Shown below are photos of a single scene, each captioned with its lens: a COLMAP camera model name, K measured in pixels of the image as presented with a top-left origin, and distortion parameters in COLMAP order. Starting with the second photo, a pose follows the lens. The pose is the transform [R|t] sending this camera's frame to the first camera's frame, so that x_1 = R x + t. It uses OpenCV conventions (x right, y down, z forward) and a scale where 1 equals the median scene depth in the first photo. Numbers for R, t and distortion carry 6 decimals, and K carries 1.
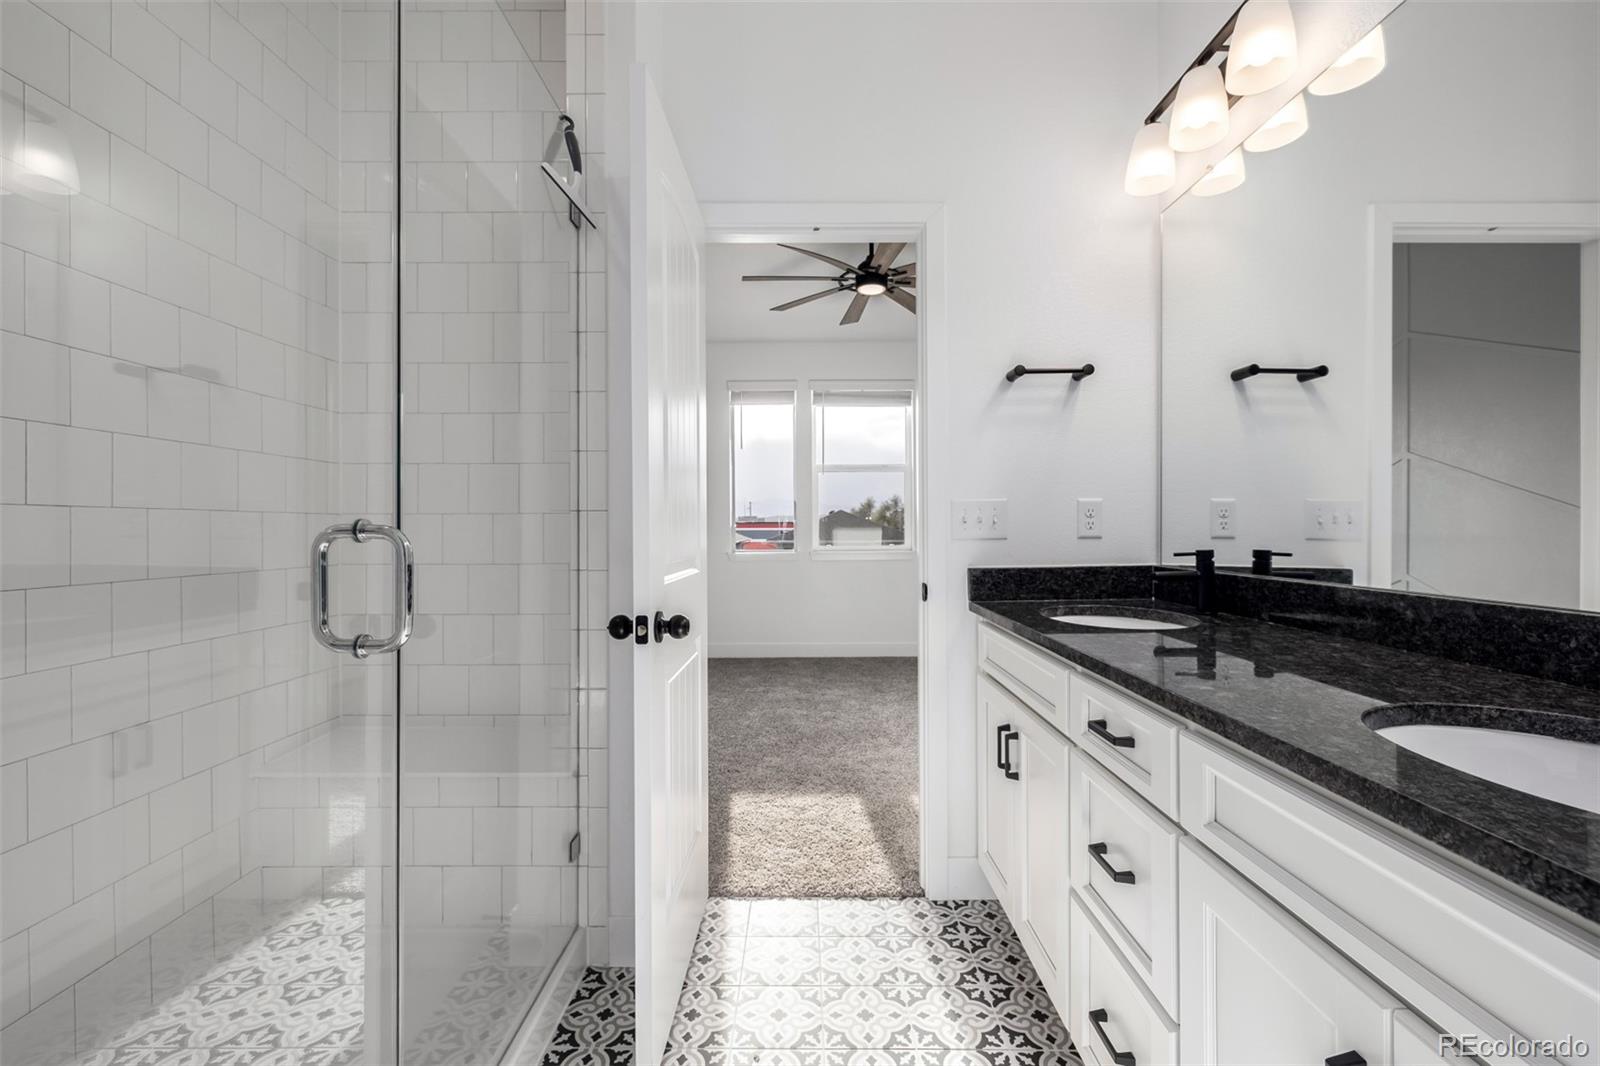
lens RADIAL K [[670.3, 0, 790.5], [0, 670.3, 528.8], [0, 0, 1]] dist [0.000291, -0.000042]
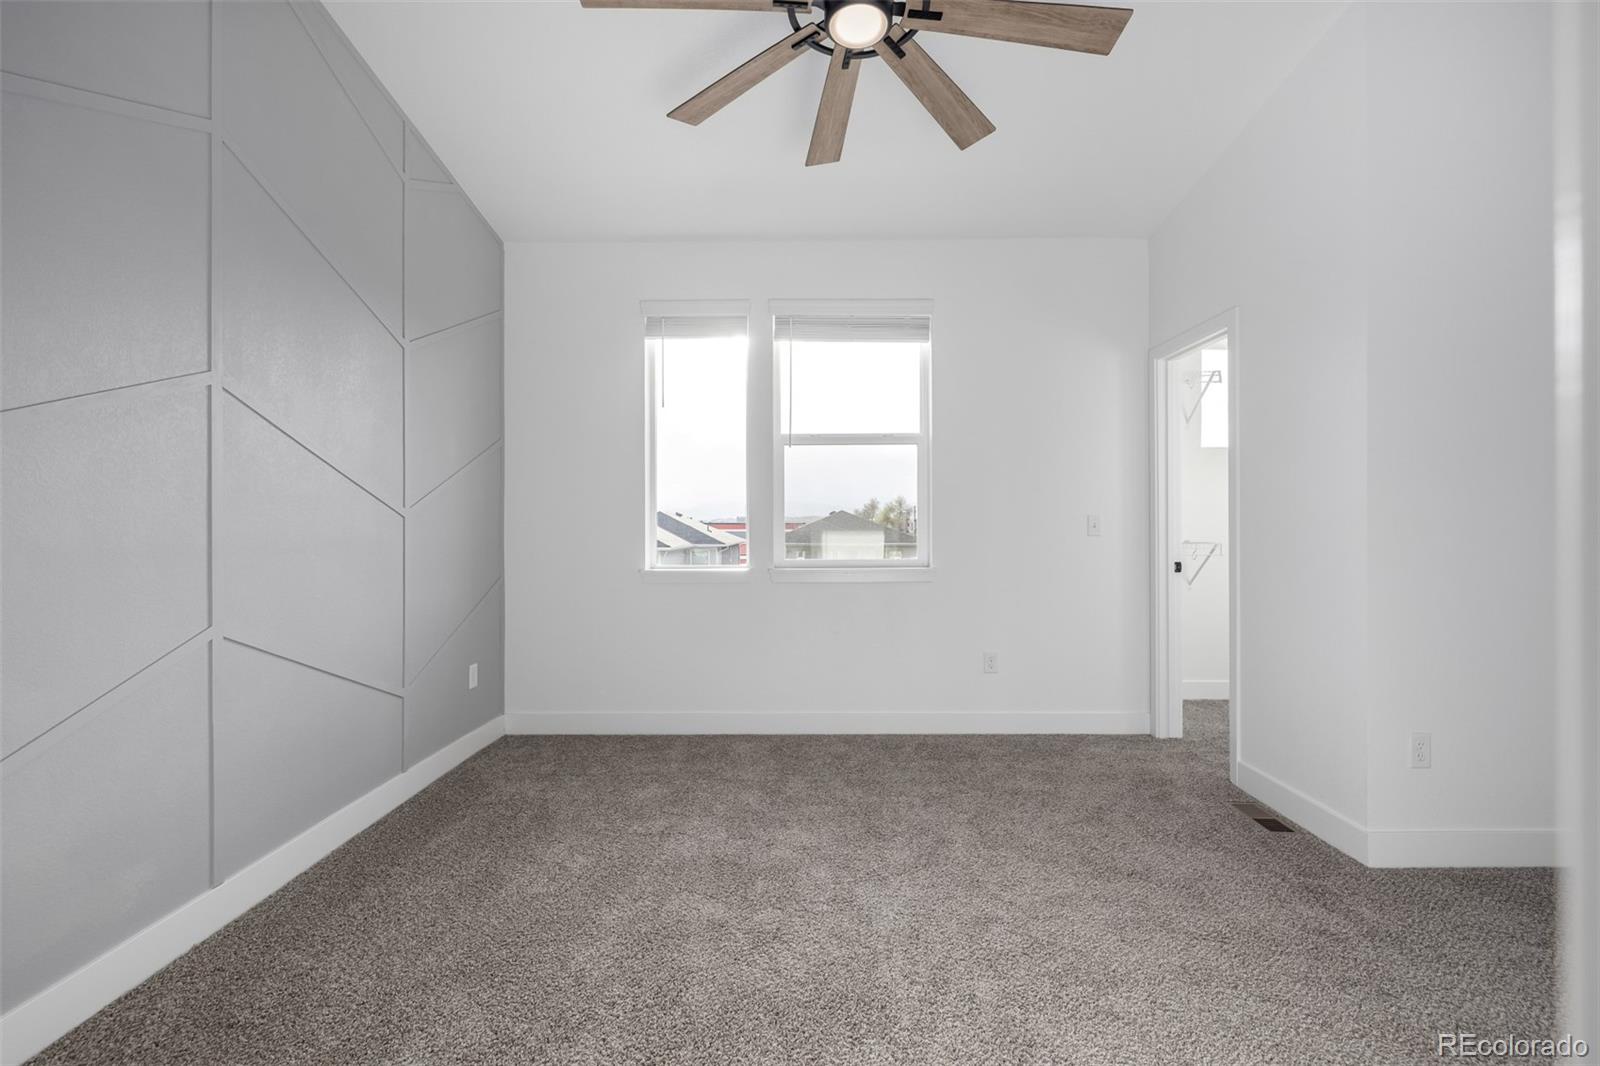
lens RADIAL K [[670.3, 0, 787.3], [0, 670.3, 520.8], [0, 0, 1]] dist [0.000291, -0.000042]
pose [[0.999915, 0.005044, -0.012027, 0.054697], [-0.005217, 0.999883, -0.014374, -0.002831], [0.011953, 0.014435, 0.999824, 0.370828]]
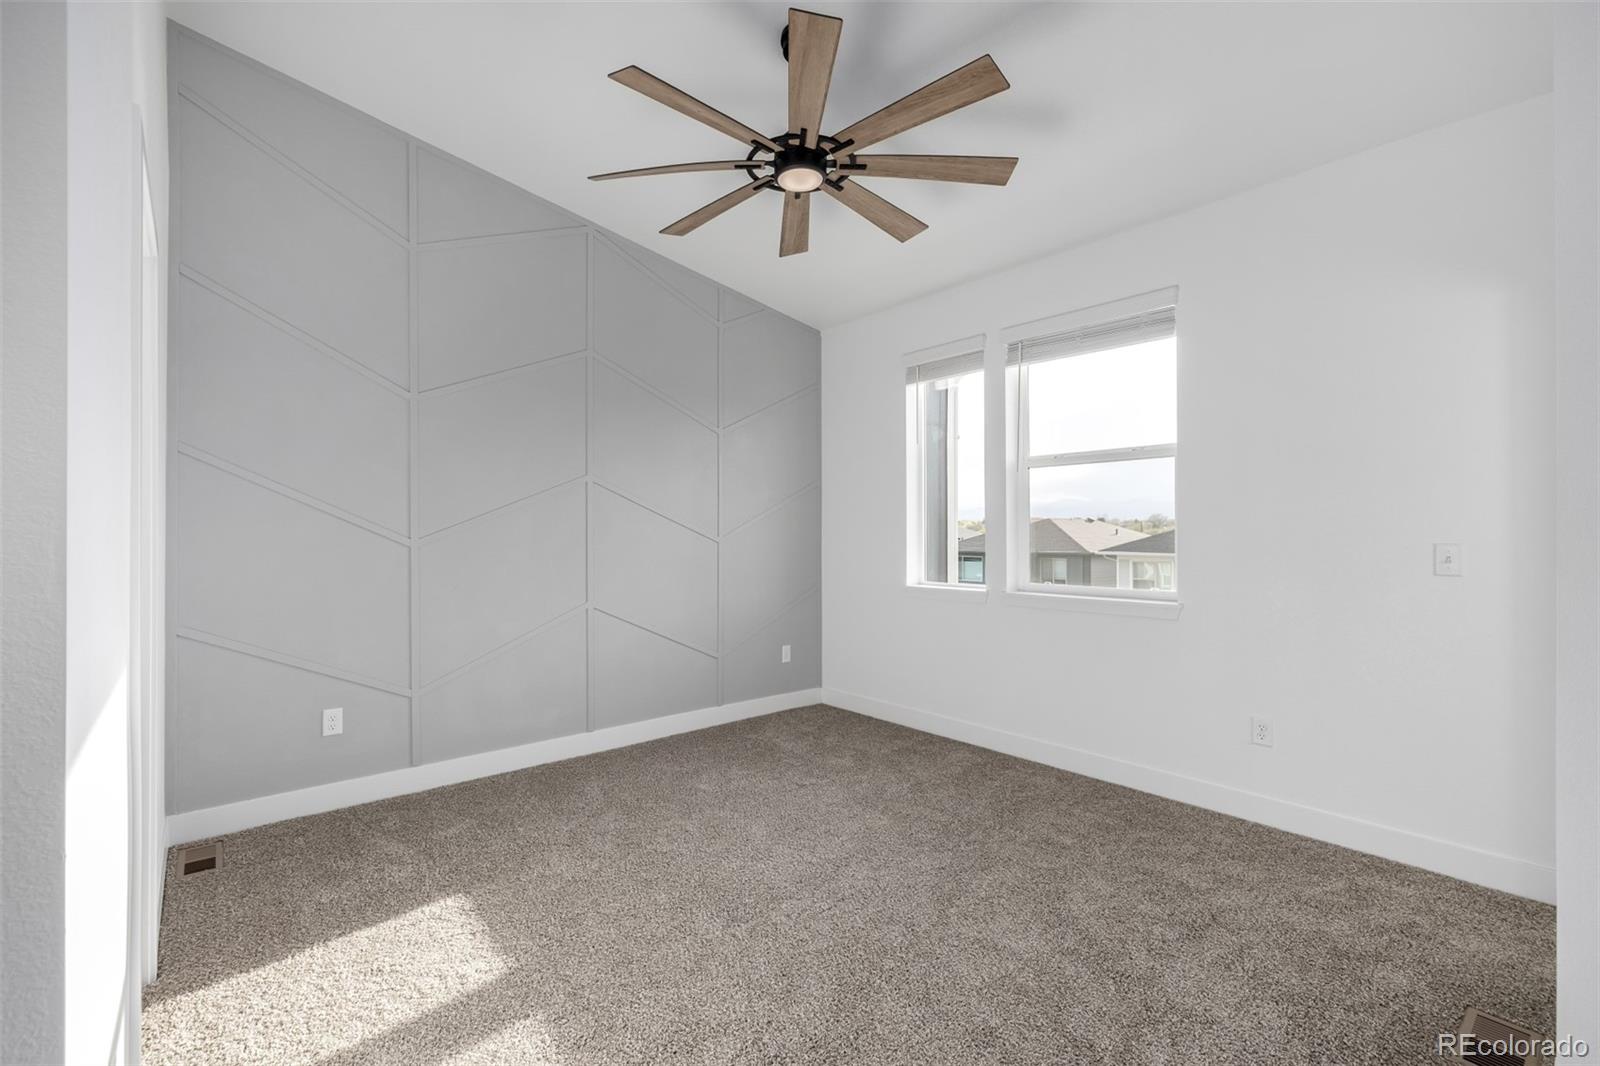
lens RADIAL K [[670.3, 0, 782.2], [0, 670.3, 526.5], [0, 0, 1]] dist [0.000291, -0.000042]
pose [[0.639279, -0.002412, -0.768971, 0.395424], [-0.005574, 0.999954, -0.007771, -0.023933], [0.768955, 0.009254, 0.639236, 0.422099]]
